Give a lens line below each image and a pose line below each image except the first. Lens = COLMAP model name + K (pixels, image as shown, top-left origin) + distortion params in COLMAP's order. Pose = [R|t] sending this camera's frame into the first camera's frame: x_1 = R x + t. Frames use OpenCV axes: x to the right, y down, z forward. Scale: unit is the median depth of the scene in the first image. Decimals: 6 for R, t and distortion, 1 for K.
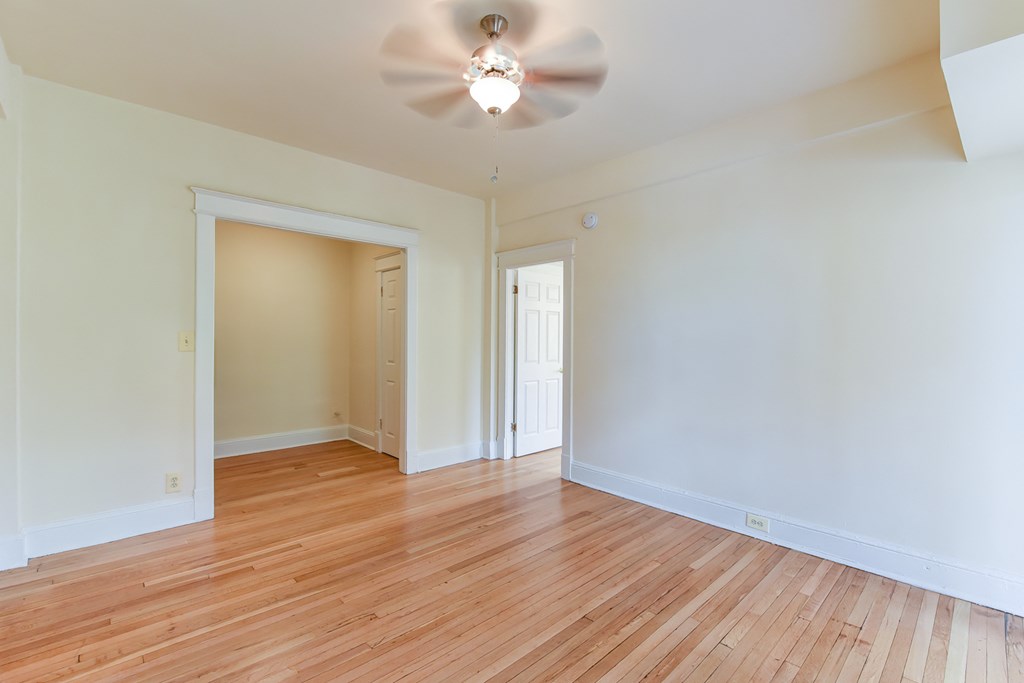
lens RADIAL K [[456.2, 0, 517.8], [0, 456.2, 328.8], [0, 0, 1]] dist [-0.005168, -0.000888]
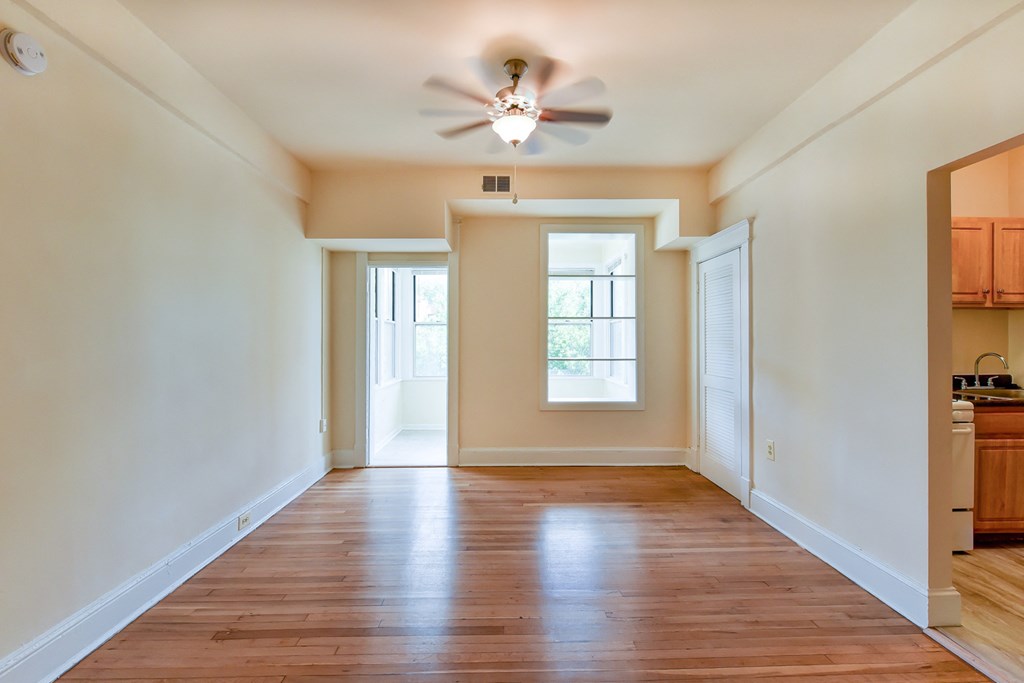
lens RADIAL K [[463.3, 0, 514.1], [0, 463.3, 334.5], [0, 0, 1]] dist [-0.001223, -0.000544]
pose [[-0.746250, 0.003041, 0.665659, -0.821282], [-0.016691, 0.999590, -0.023279, 0.035867], [-0.665457, -0.028483, -0.745893, 1.866152]]
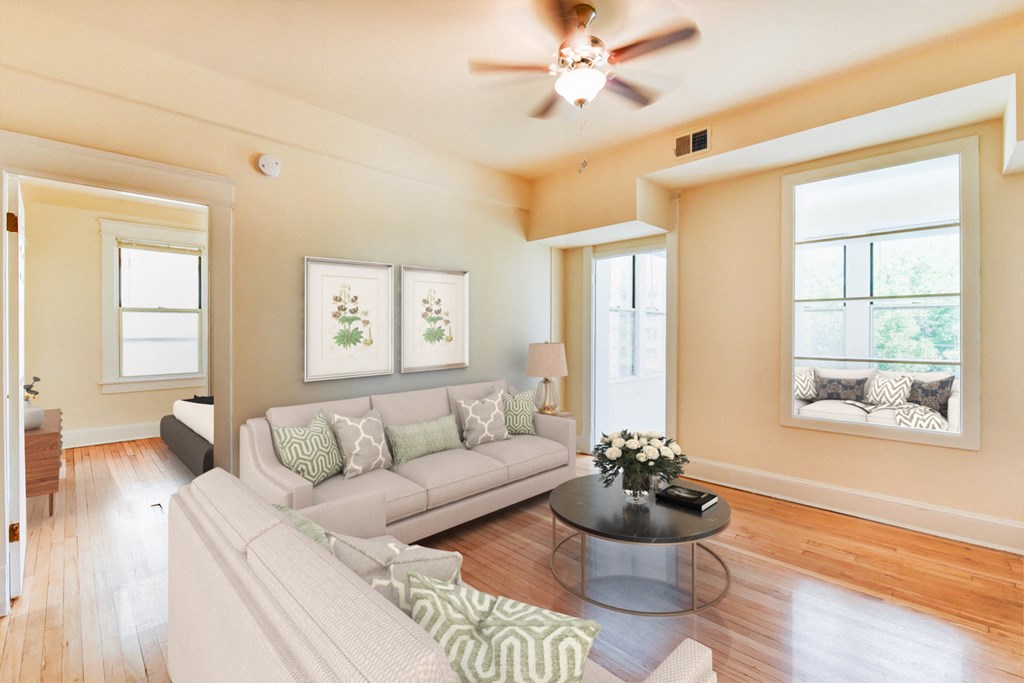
lens RADIAL K [[456.2, 0, 517.8], [0, 456.2, 328.8], [0, 0, 1]] dist [-0.005168, -0.000888]
pose [[-0.037834, -0.004160, 0.999275, -1.025819], [-0.015702, 0.999870, 0.003568, 0.009354], [-0.999161, -0.015555, -0.037895, 1.170688]]
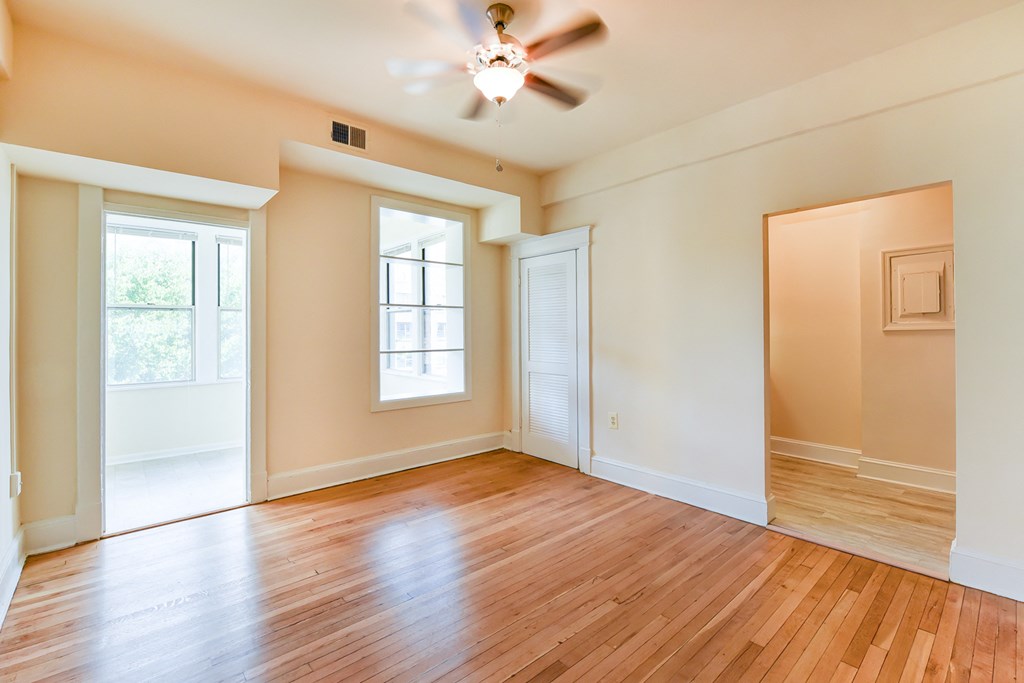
lens RADIAL K [[456.2, 0, 517.8], [0, 456.2, 328.8], [0, 0, 1]] dist [-0.005168, -0.000888]
pose [[-0.999729, -0.001780, 0.023199, -0.113258], [-0.002273, 0.999772, -0.021246, 0.040257], [-0.023156, -0.021293, -0.999505, 1.979101]]
